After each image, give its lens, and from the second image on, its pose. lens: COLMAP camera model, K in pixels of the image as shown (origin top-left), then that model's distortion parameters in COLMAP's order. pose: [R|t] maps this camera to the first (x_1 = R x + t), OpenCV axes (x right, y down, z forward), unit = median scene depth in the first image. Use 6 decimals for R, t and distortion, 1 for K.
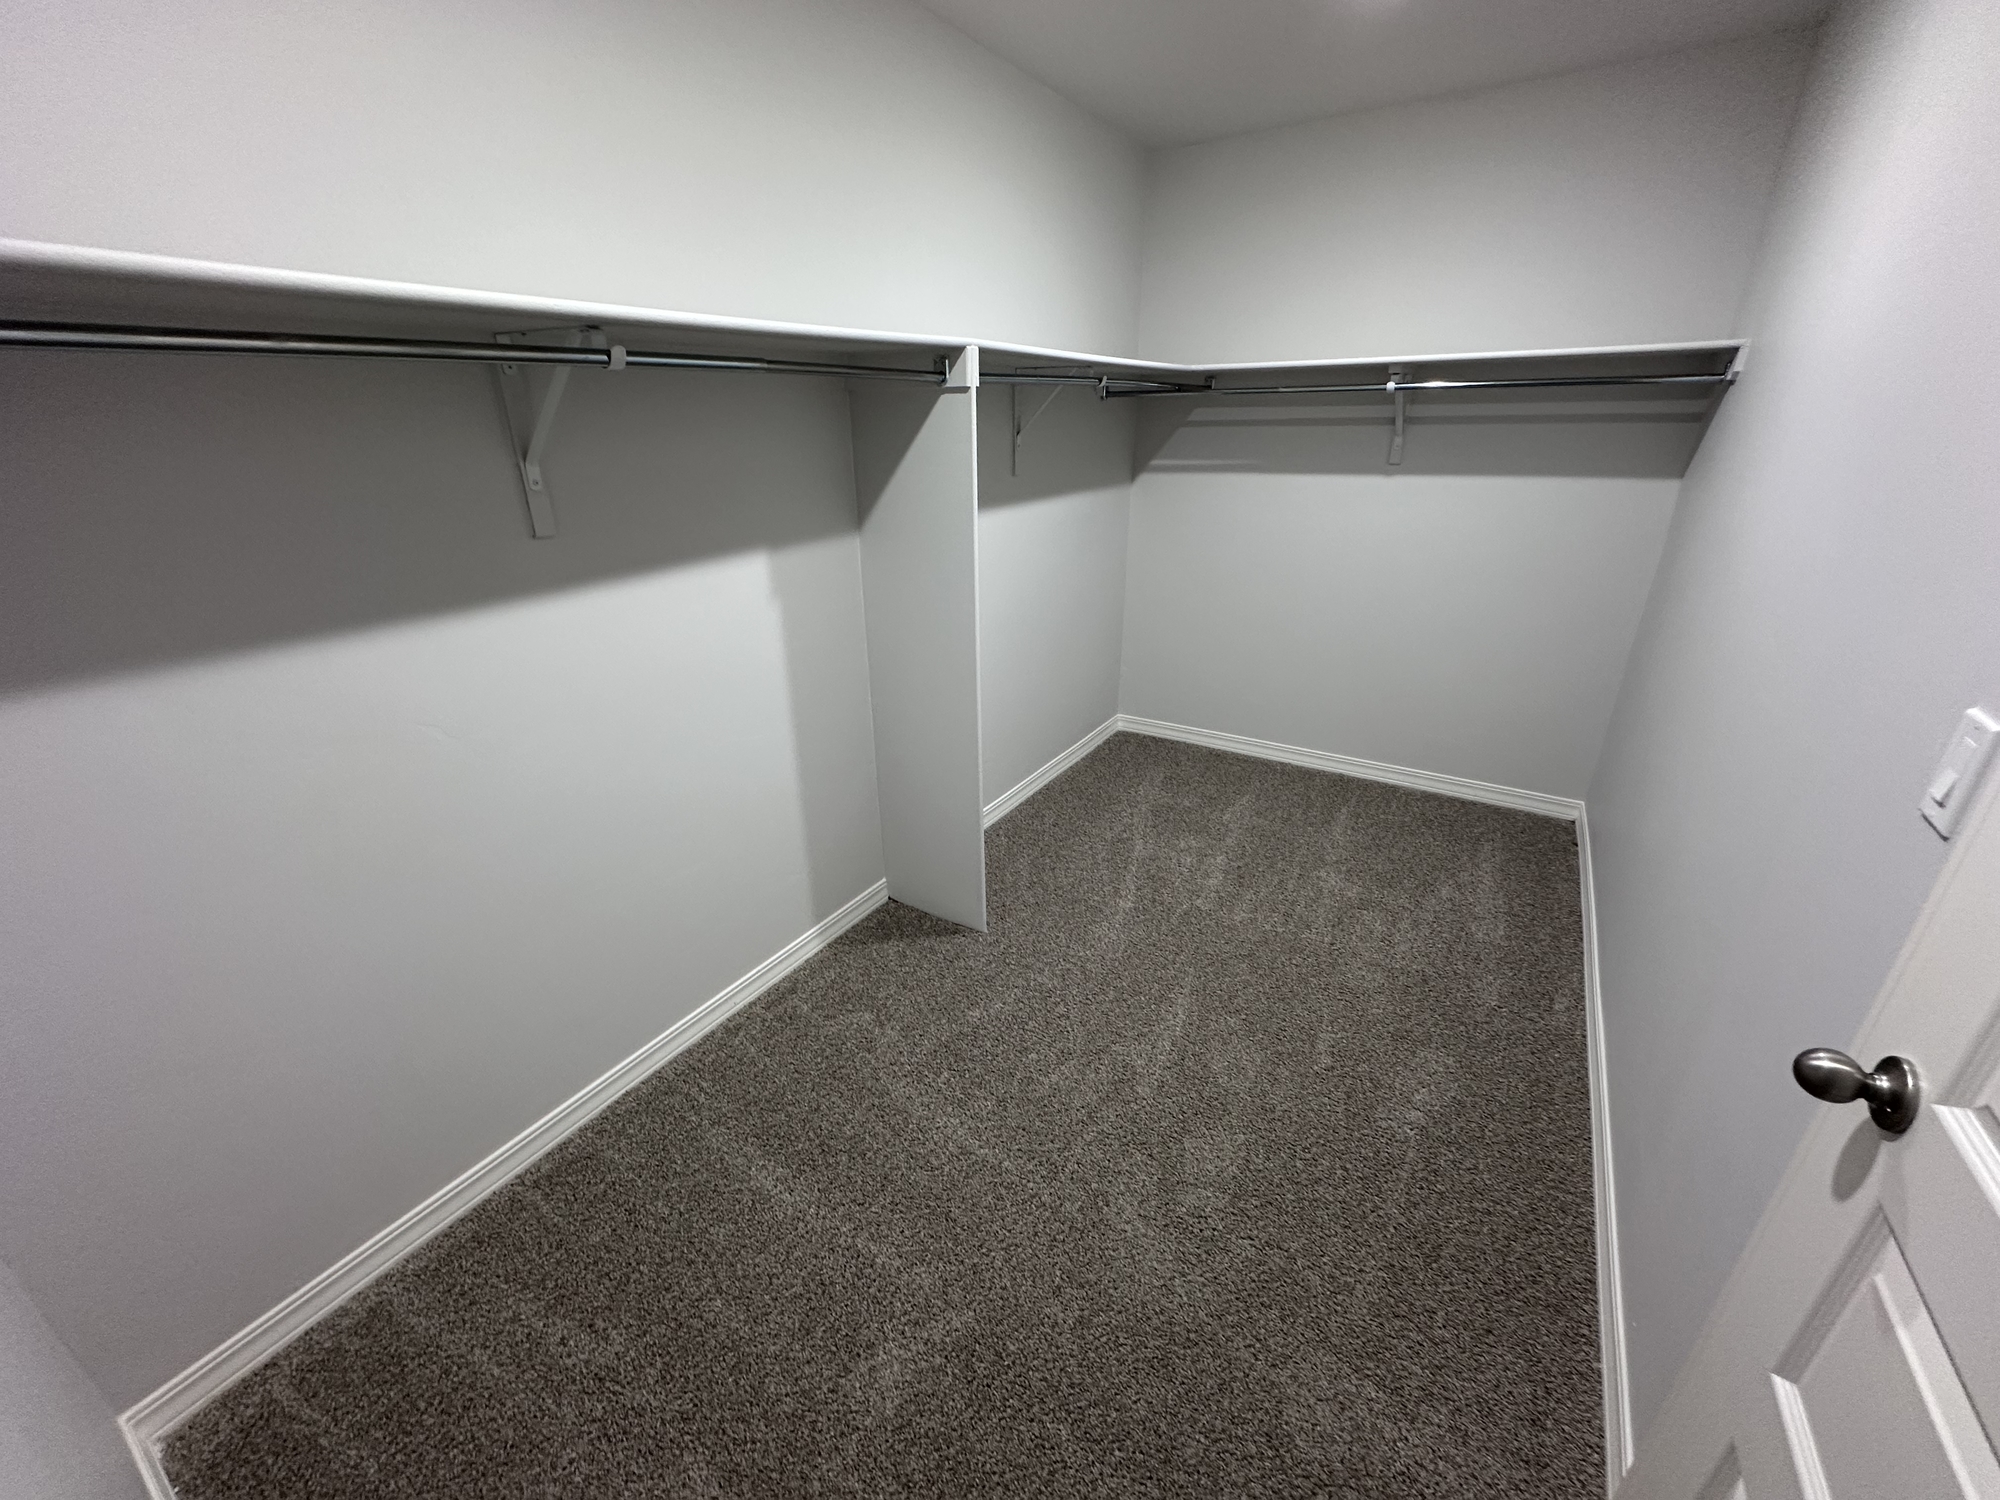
lens RADIAL K [[799.0, 0, 1000.0], [0, 799.0, 750.0], [0, 0, 1]] dist [-0.000077, -0.000214]
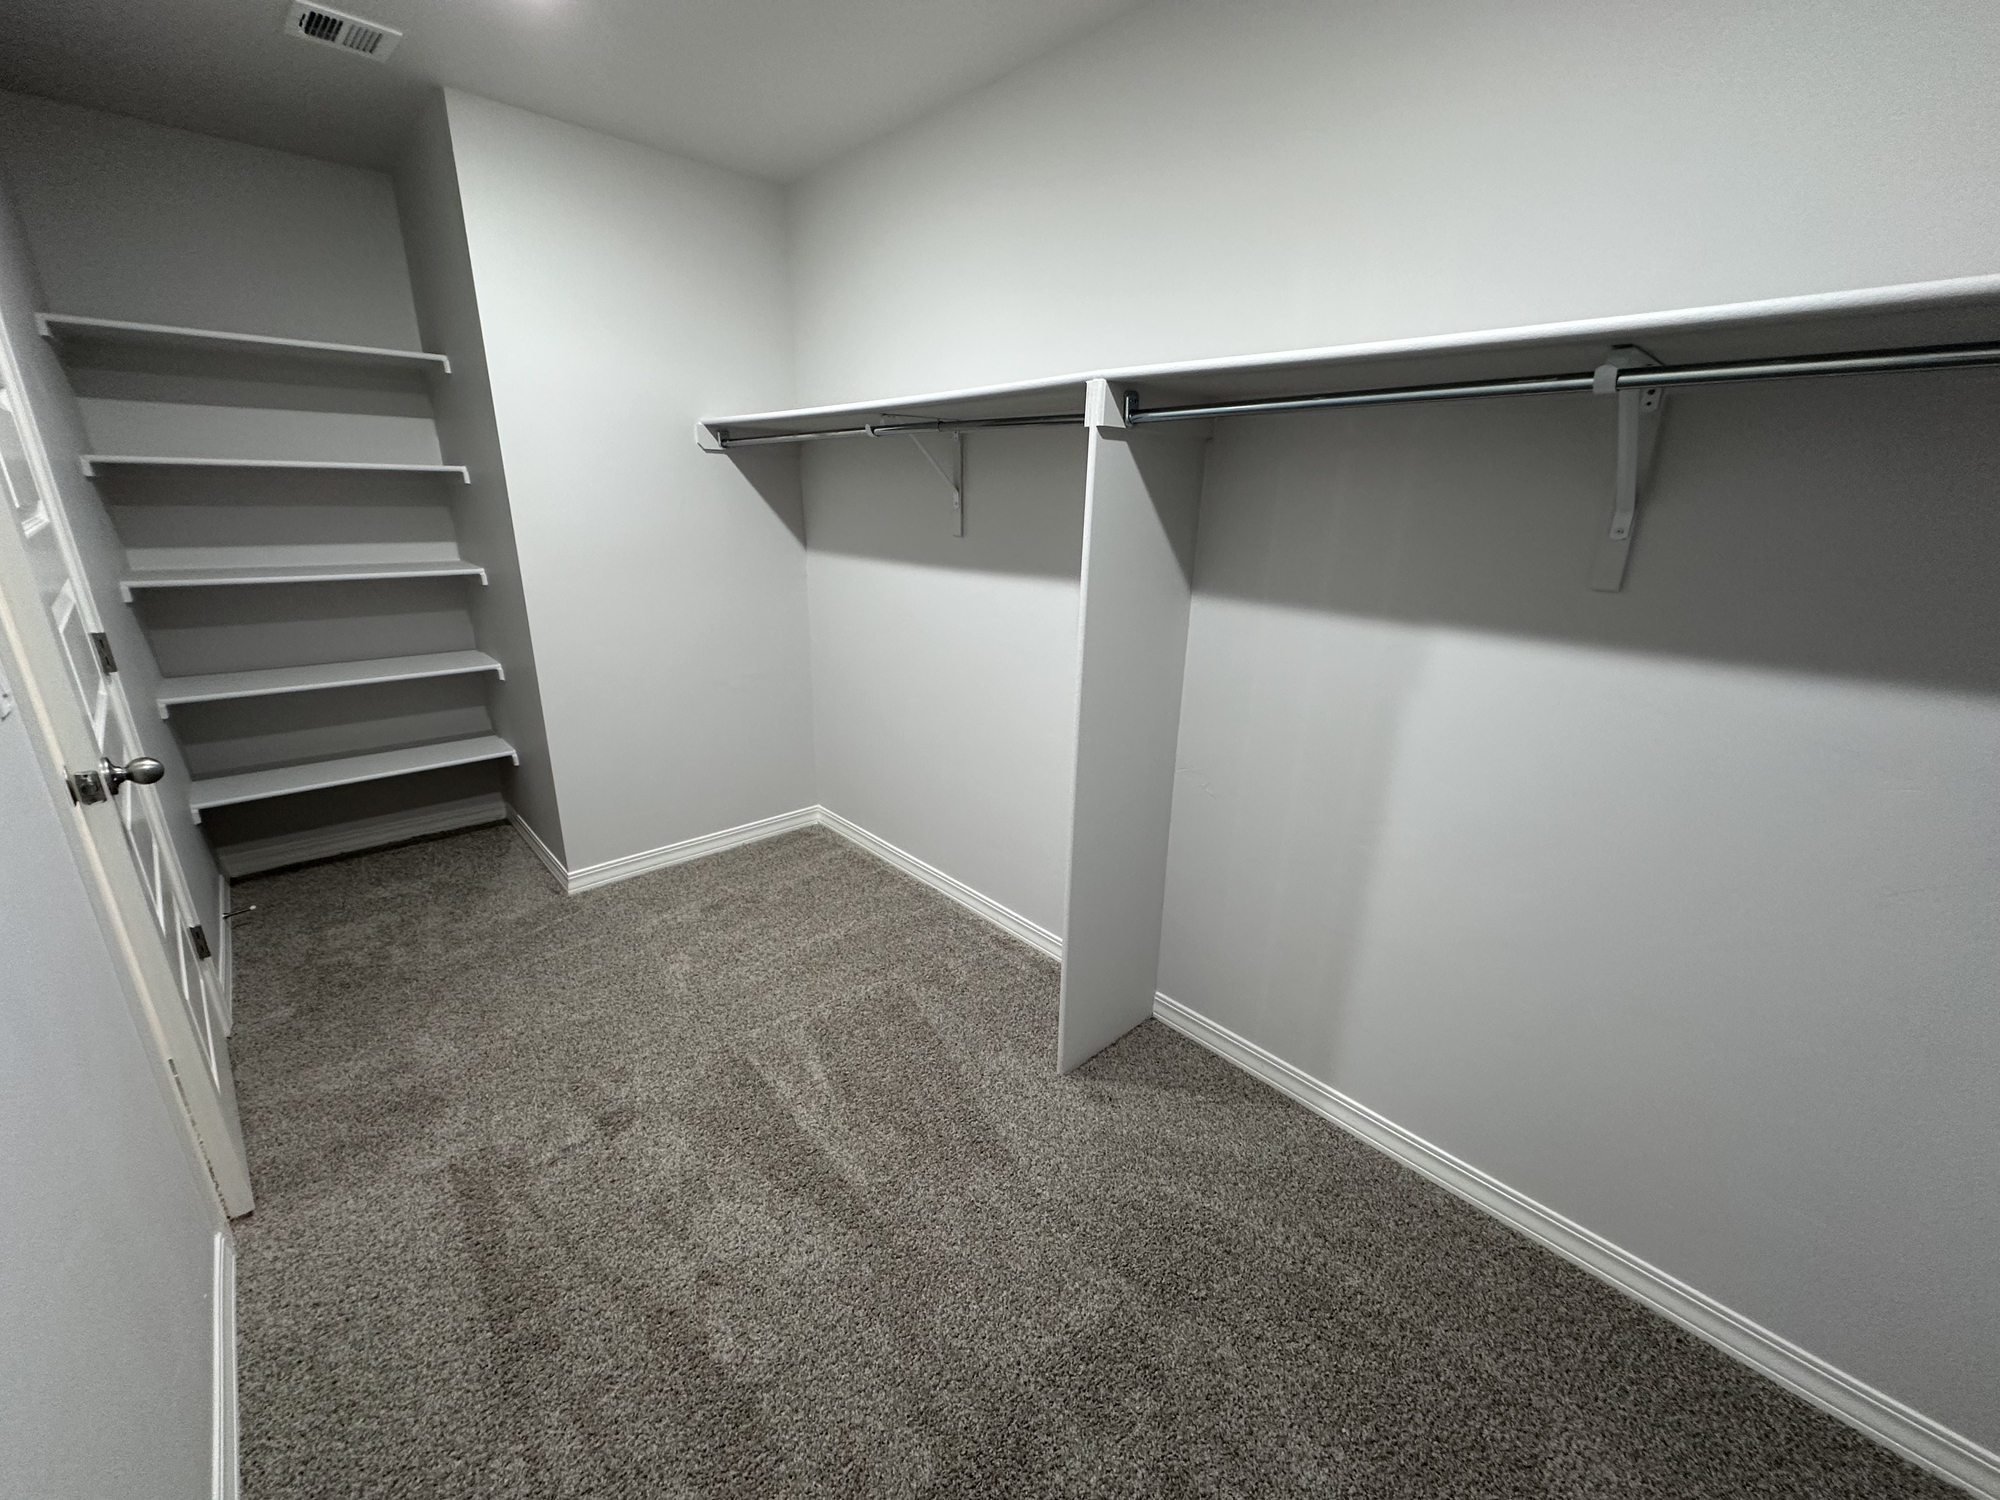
lens RADIAL K [[799.0, 0, 1000.0], [0, 799.0, 750.0], [0, 0, 1]] dist [-0.000077, -0.000214]
pose [[-0.251251, 0.301407, -0.919797, 1.065032], [-0.397753, 0.834186, 0.382003, -0.554499], [0.882420, 0.461830, -0.089705, 1.398360]]
